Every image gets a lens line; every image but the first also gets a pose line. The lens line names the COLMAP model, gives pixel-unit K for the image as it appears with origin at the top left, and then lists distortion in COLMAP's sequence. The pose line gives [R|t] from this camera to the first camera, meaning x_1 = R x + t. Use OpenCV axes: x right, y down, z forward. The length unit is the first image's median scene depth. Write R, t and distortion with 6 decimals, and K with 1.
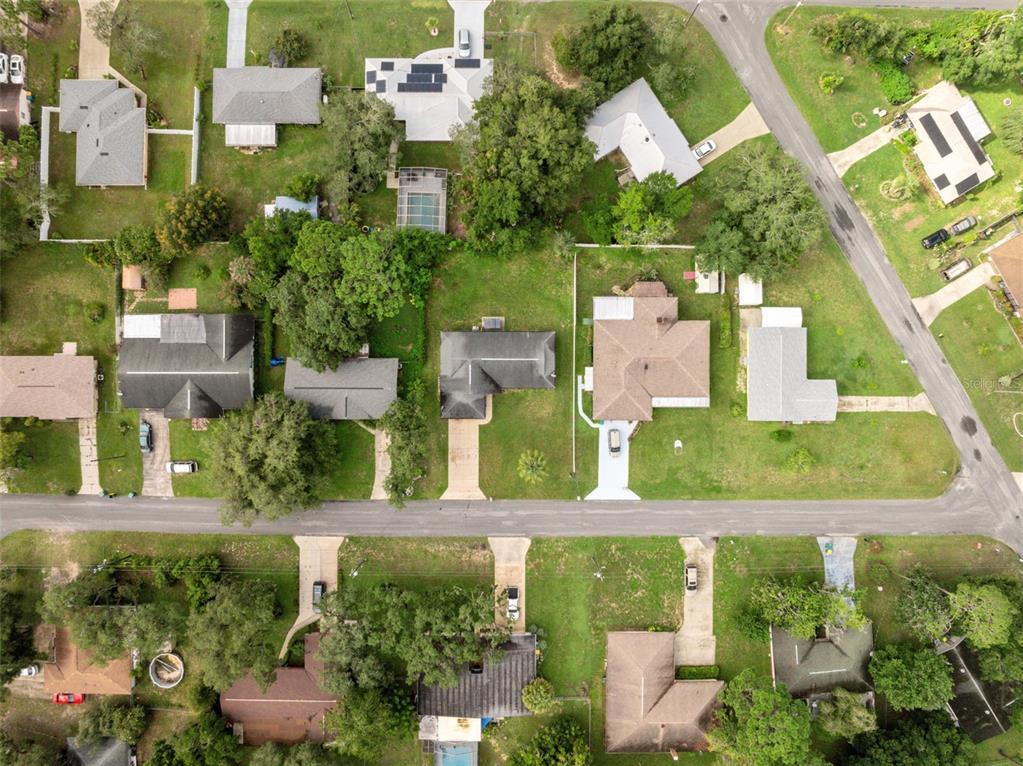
lens RADIAL K [[721.7, 0, 506.1], [0, 721.7, 382.2], [0, 0, 1]] dist [-0.034190, -0.010159]
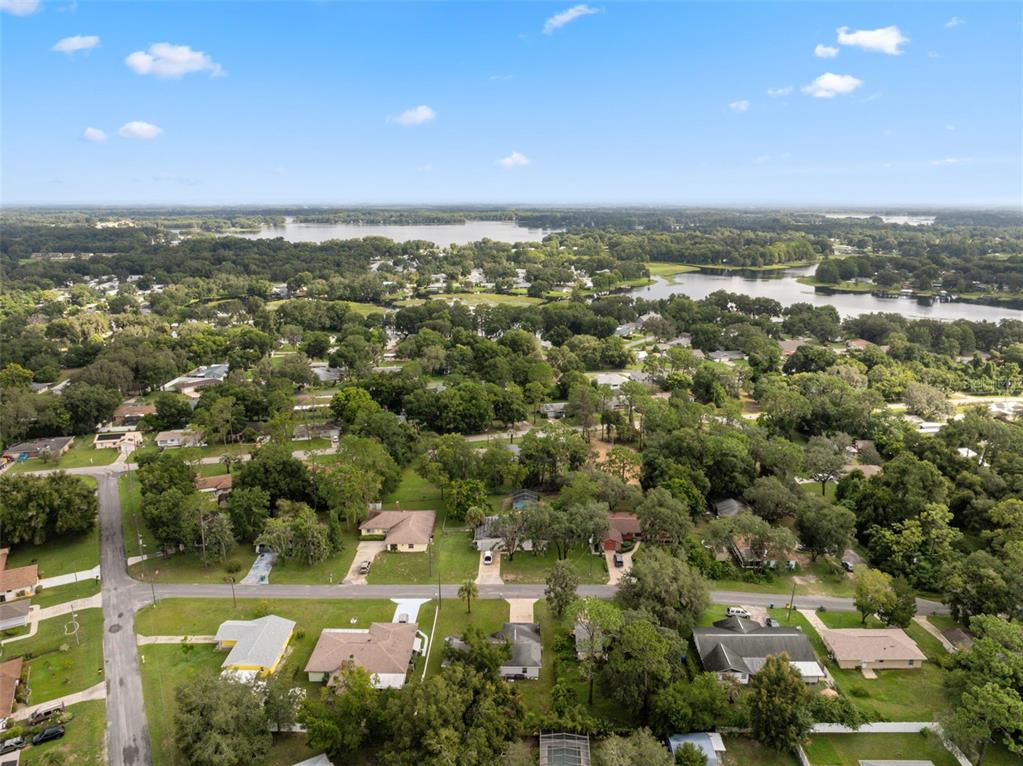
lens RADIAL K [[721.7, 0, 506.1], [0, 721.7, 382.2], [0, 0, 1]] dist [-0.034190, -0.010159]
pose [[-0.999844, -0.010510, 0.014171, -0.045685], [0.016304, -0.243343, 0.969803, -1.056163], [-0.006744, 0.969883, 0.243477, 0.282508]]
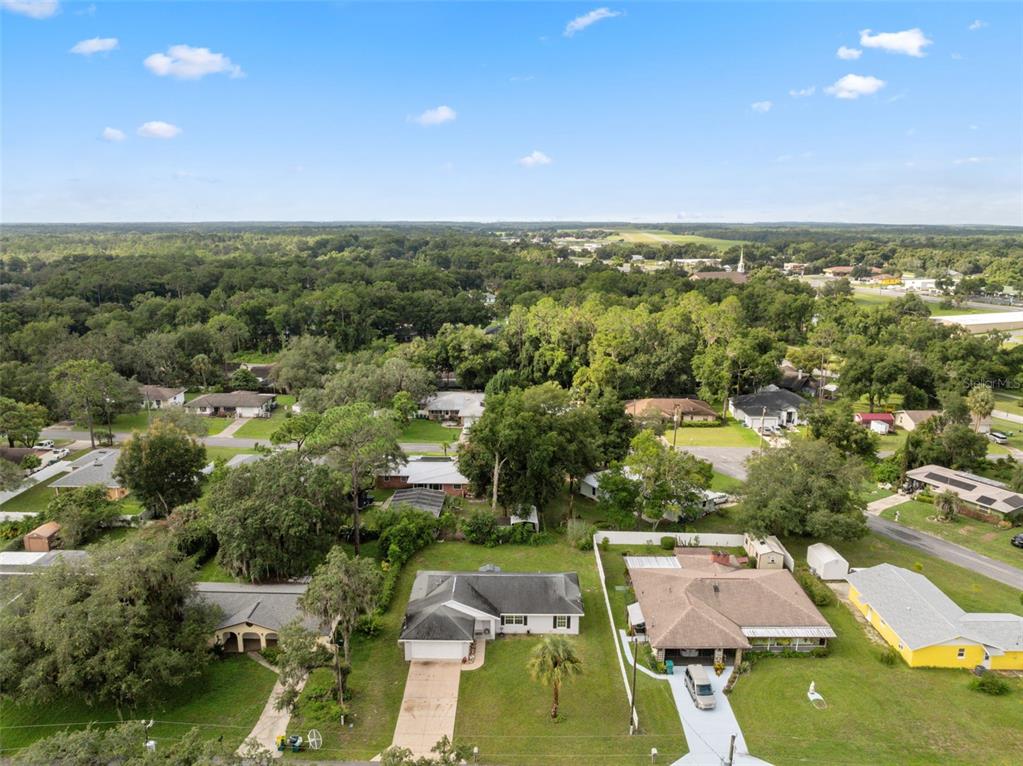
lens RADIAL K [[721.7, 0, 506.1], [0, 721.7, 382.2], [0, 0, 1]] dist [-0.034190, -0.010159]
pose [[0.999940, -0.000173, -0.010924, 0.005334], [-0.010609, 0.223575, -0.974629, 0.582958], [0.002611, 0.974687, 0.223559, 0.648505]]
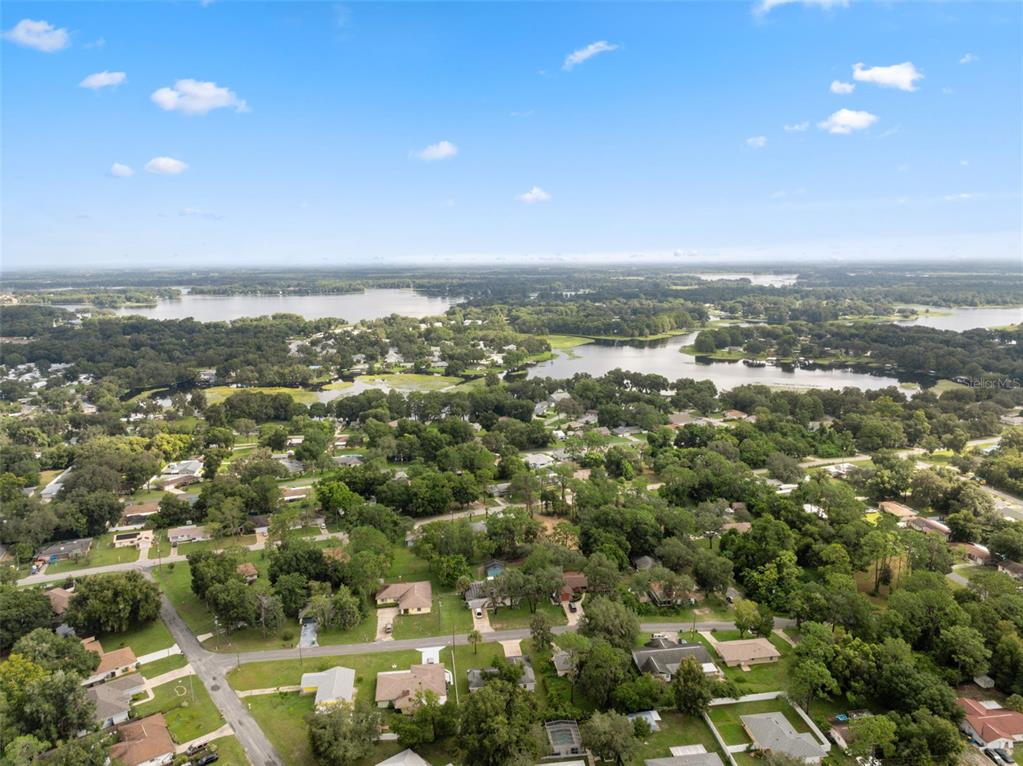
lens RADIAL K [[721.7, 0, 506.1], [0, 721.7, 382.2], [0, 0, 1]] dist [-0.034190, -0.010159]
pose [[-0.991144, 0.025393, -0.130339, 0.181246], [-0.132742, -0.163332, 0.977600, -1.586805], [0.003536, 0.986244, 0.165257, 0.019905]]
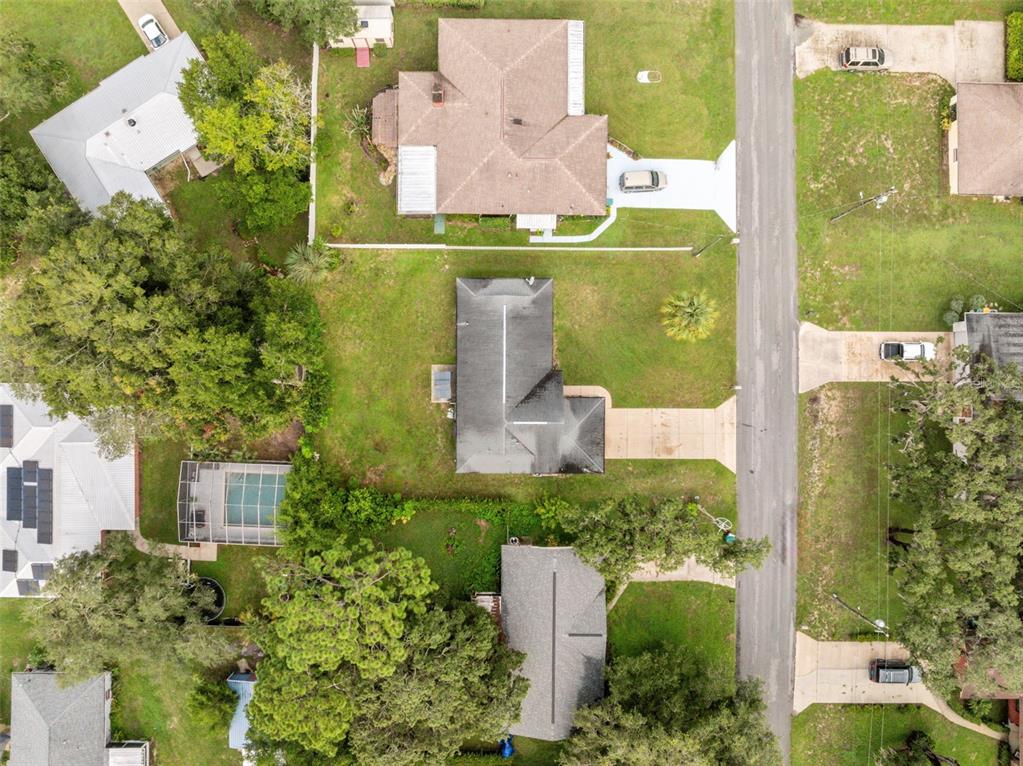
lens RADIAL K [[721.7, 0, 506.1], [0, 721.7, 382.2], [0, 0, 1]] dist [-0.034190, -0.010159]
pose [[0.001700, -0.999989, -0.004355, -0.014140], [0.999965, 0.001664, 0.008171, -0.034097], [-0.008163, -0.004368, 0.999957, 0.407721]]
